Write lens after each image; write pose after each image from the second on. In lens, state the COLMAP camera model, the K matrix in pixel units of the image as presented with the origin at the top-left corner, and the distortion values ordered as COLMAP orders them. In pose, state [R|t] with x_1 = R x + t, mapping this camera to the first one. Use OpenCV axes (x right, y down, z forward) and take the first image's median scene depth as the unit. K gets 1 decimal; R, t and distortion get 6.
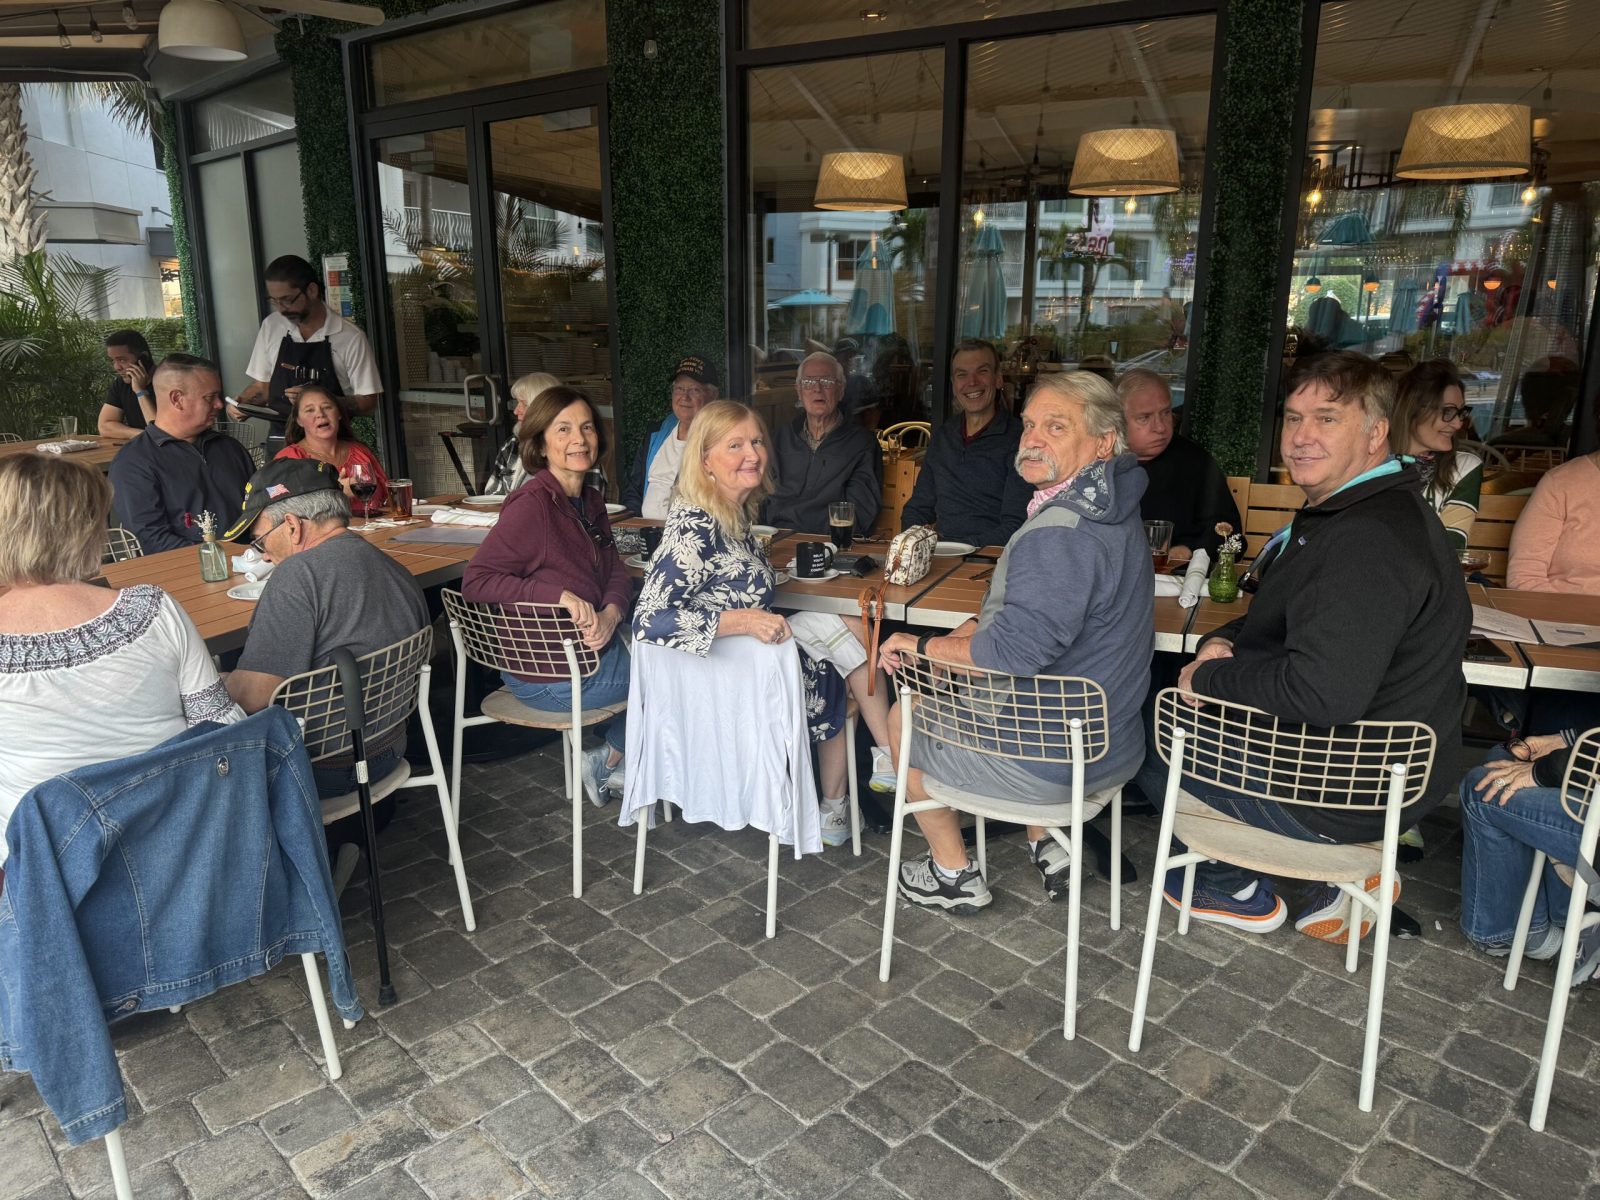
lens RADIAL K [[1124.9, 0, 790.3], [0, 1124.9, 604.0], [0, 0, 1]] dist [0.023387, -0.027410]
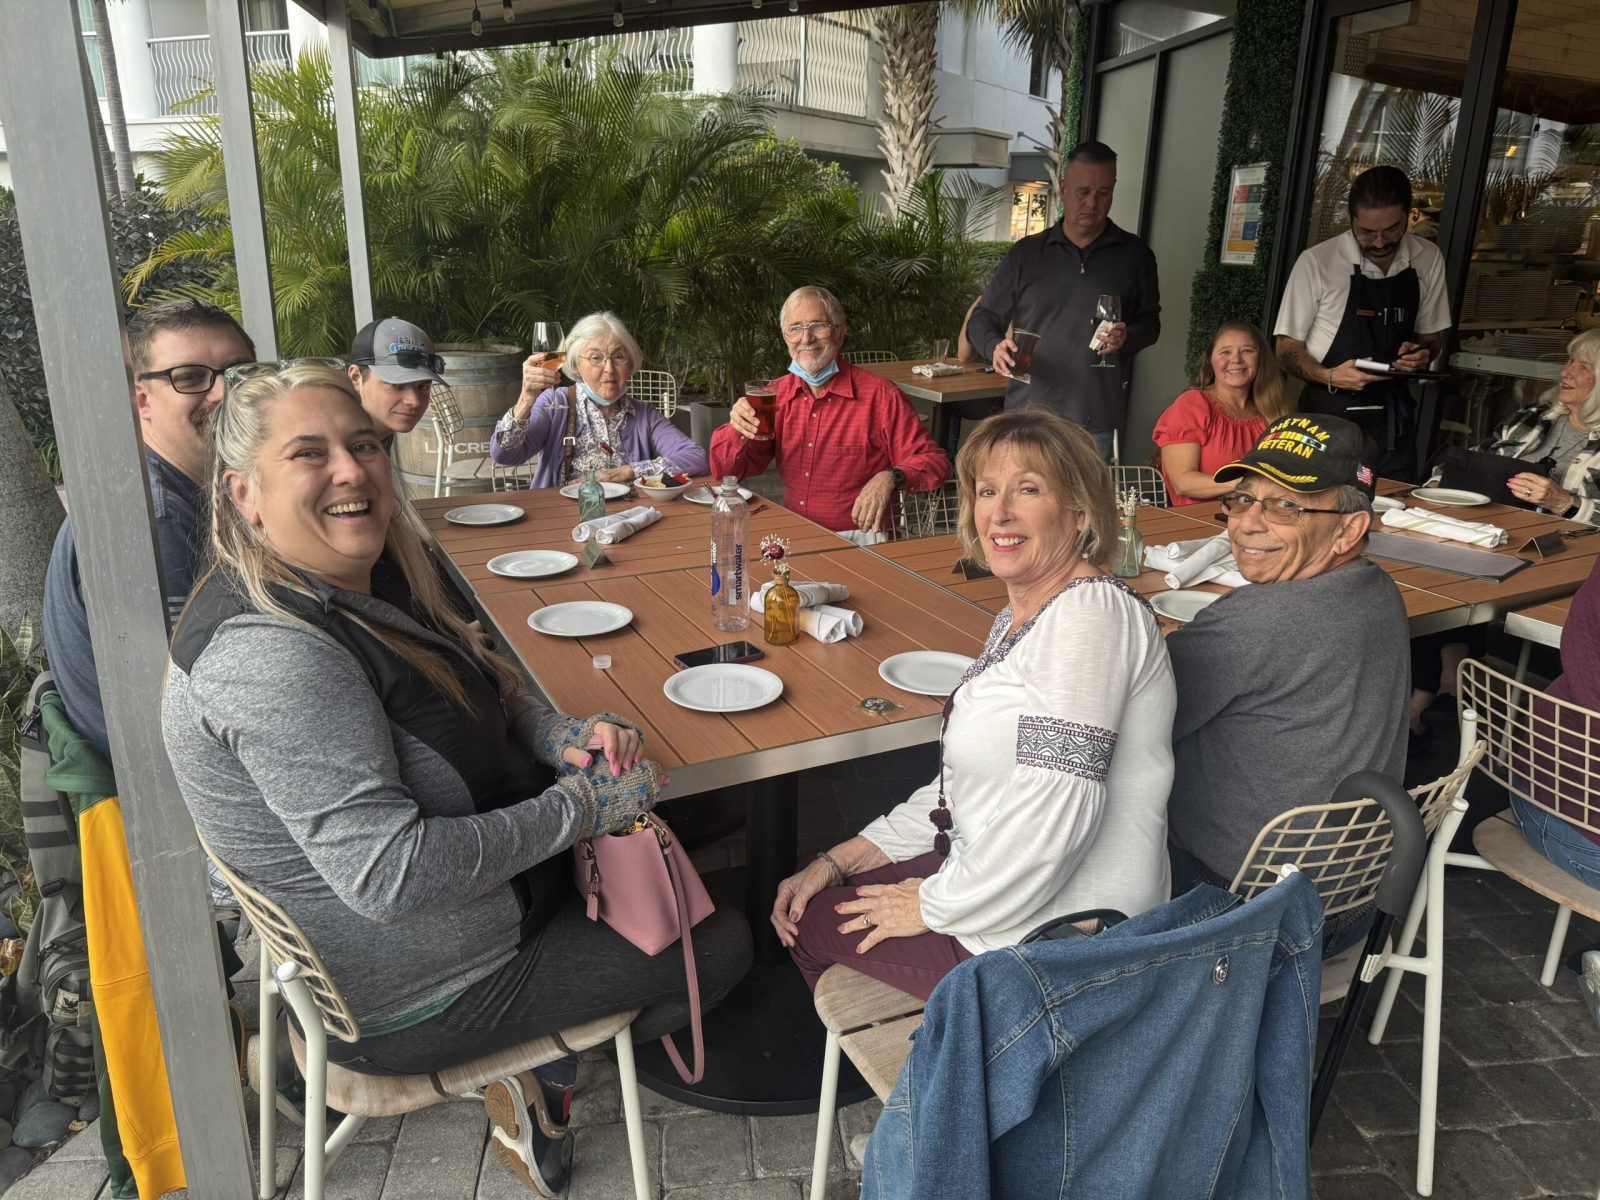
lens RADIAL K [[1124.9, 0, 784.1], [0, 1124.9, 588.7], [0, 0, 1]] dist [0.023387, -0.027410]
pose [[0.788334, 0.195138, -0.583482, -0.248538], [-0.167288, 0.980624, 0.101936, -0.055220], [0.592068, 0.017250, 0.805703, 0.241626]]
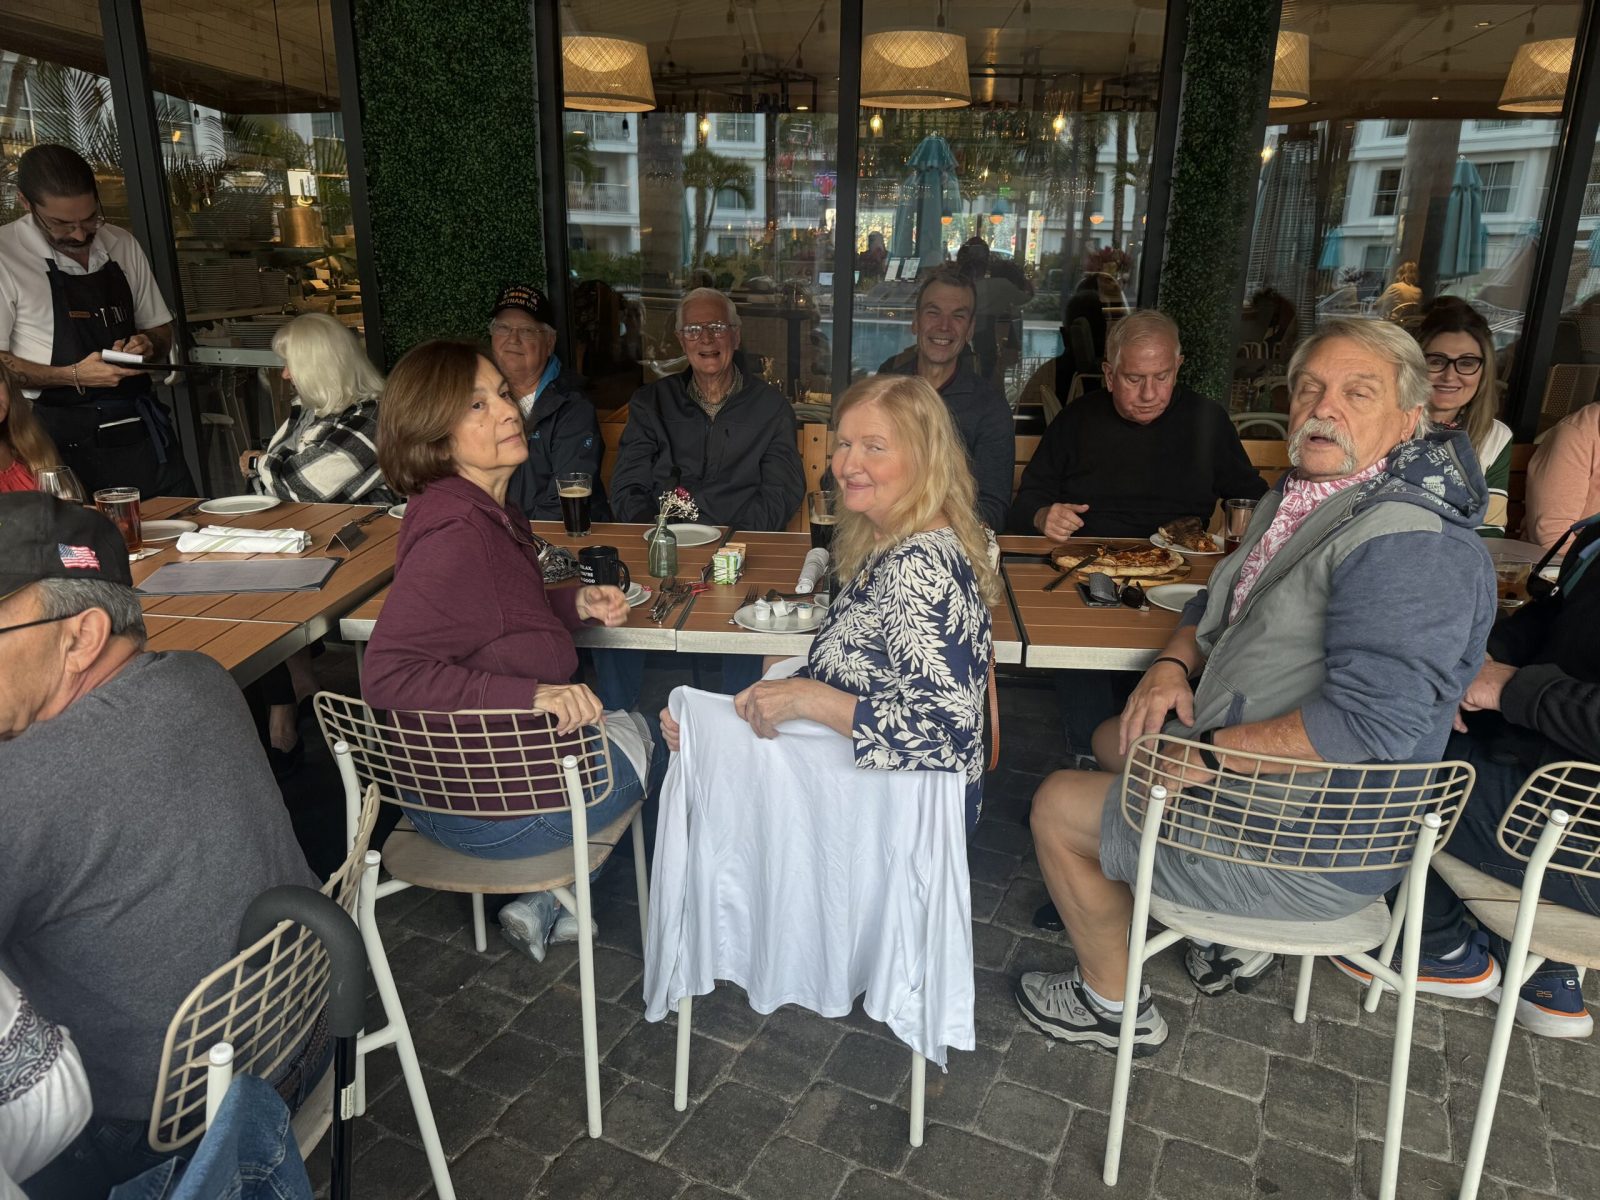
lens RADIAL K [[1124.9, 0, 801.6], [0, 1124.9, 588.9], [0, 0, 1]] dist [0.023387, -0.027410]
pose [[0.937097, -0.091251, 0.336931, -0.269789], [0.073719, 0.995191, 0.064495, -0.089739], [-0.341196, -0.035600, 0.939318, 0.357151]]
